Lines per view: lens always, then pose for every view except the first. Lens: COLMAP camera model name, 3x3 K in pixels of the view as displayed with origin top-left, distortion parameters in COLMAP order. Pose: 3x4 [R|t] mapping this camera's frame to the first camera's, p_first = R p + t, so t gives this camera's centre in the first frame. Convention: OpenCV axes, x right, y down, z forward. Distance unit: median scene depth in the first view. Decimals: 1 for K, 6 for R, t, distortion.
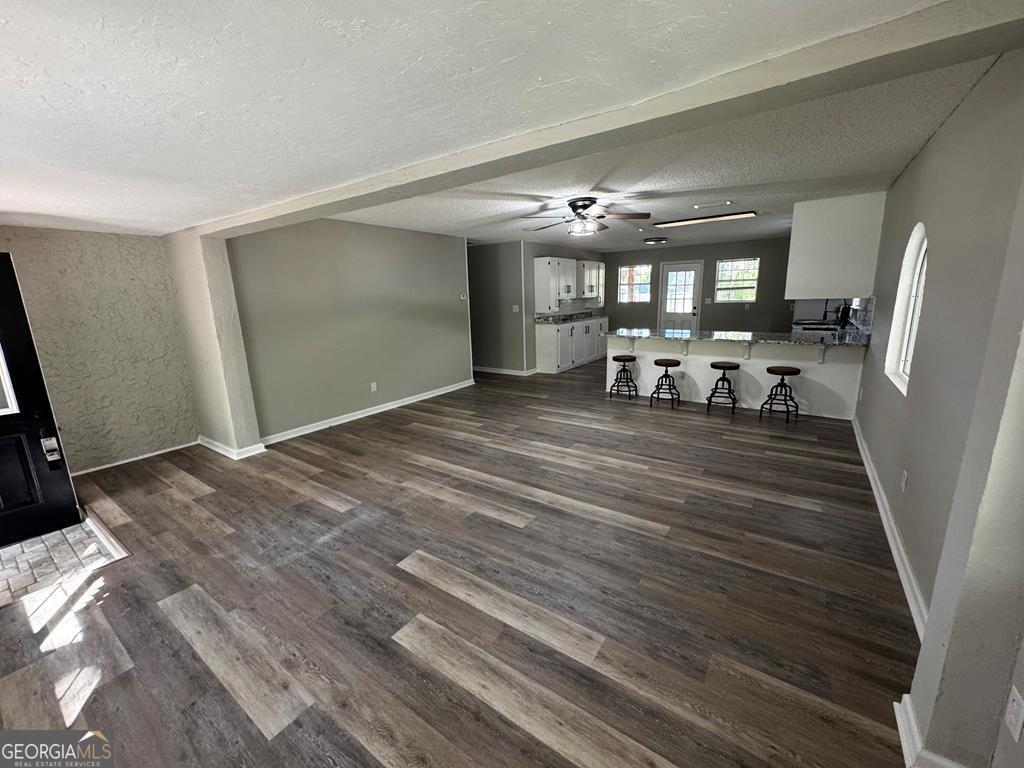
lens RADIAL K [[411.7, 0, 512.0], [0, 411.7, 384.0], [0, 0, 1]] dist [-0.001326, 0.000475]
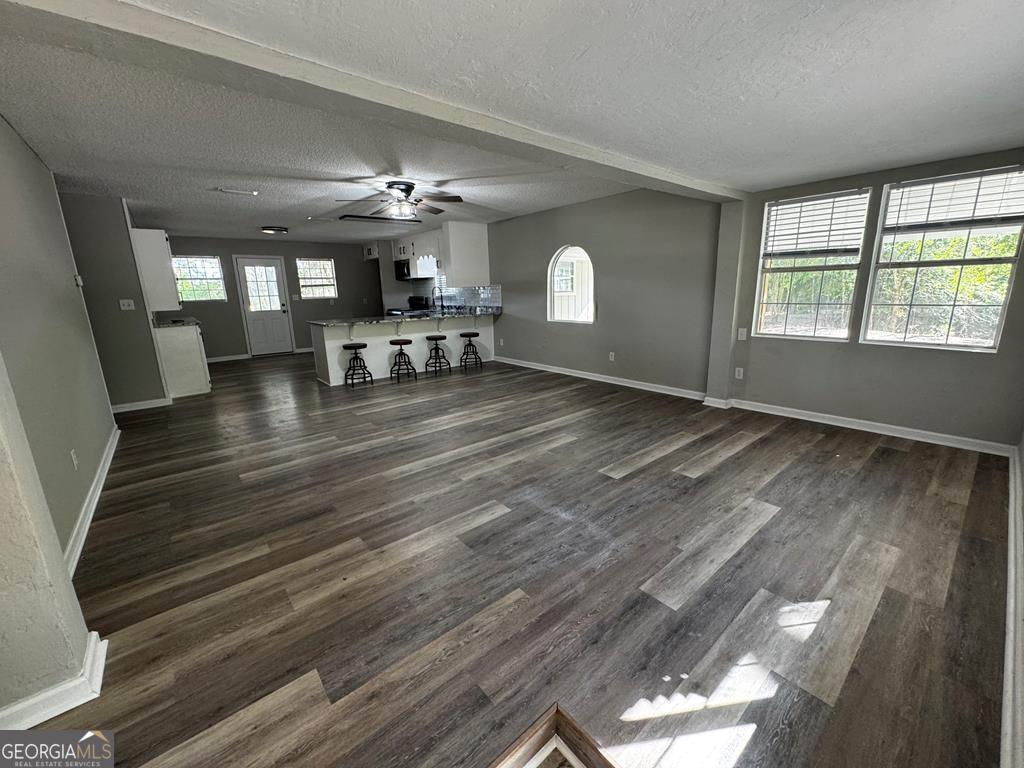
lens RADIAL K [[411.7, 0, 512.0], [0, 411.7, 384.0], [0, 0, 1]] dist [-0.001326, 0.000475]
pose [[0.257108, -0.195274, 0.946448, -1.032550], [0.222852, 0.964956, 0.138553, -0.046572], [-0.940336, 0.175295, 0.291615, 0.633166]]
